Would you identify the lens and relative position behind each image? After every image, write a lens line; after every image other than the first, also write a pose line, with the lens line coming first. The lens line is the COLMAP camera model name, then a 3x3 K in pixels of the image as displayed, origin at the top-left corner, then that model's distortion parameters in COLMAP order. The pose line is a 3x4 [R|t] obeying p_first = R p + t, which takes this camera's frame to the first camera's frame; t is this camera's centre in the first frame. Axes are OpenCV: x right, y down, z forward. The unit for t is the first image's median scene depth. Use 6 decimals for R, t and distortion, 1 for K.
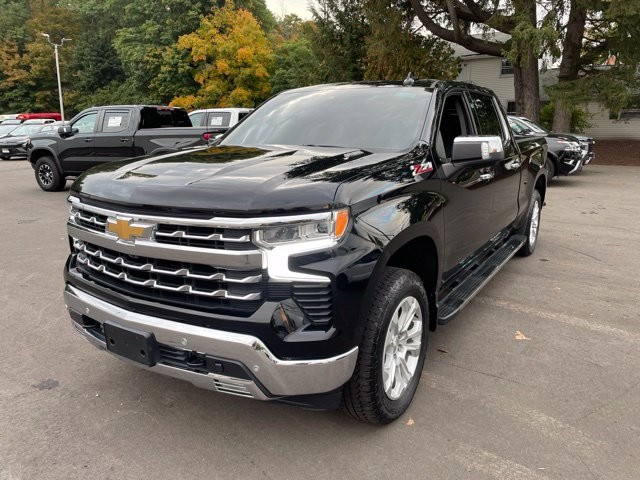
lens RADIAL K [[505.5, 0, 322.3], [0, 505.5, 243.4], [0, 0, 1]] dist [0.081727, -0.115650]
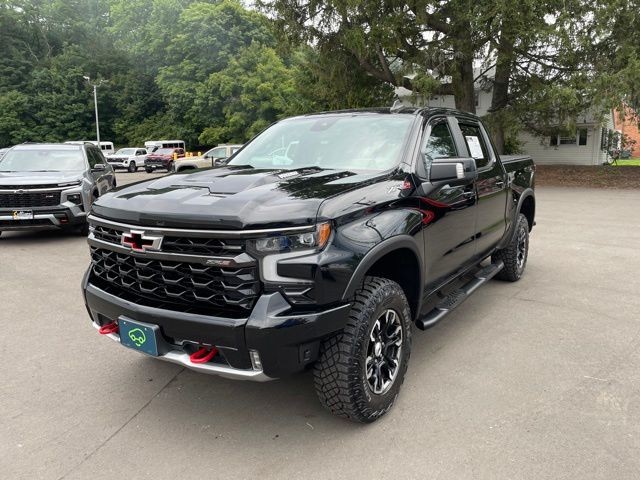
lens RADIAL K [[505.5, 0, 313.4], [0, 505.5, 244.5], [0, 0, 1]] dist [0.081727, -0.115650]
pose [[0.993440, 0.019826, -0.112625, 0.077209], [-0.024981, 0.998695, -0.044550, 0.015345], [0.111595, 0.047071, 0.992638, -0.070131]]
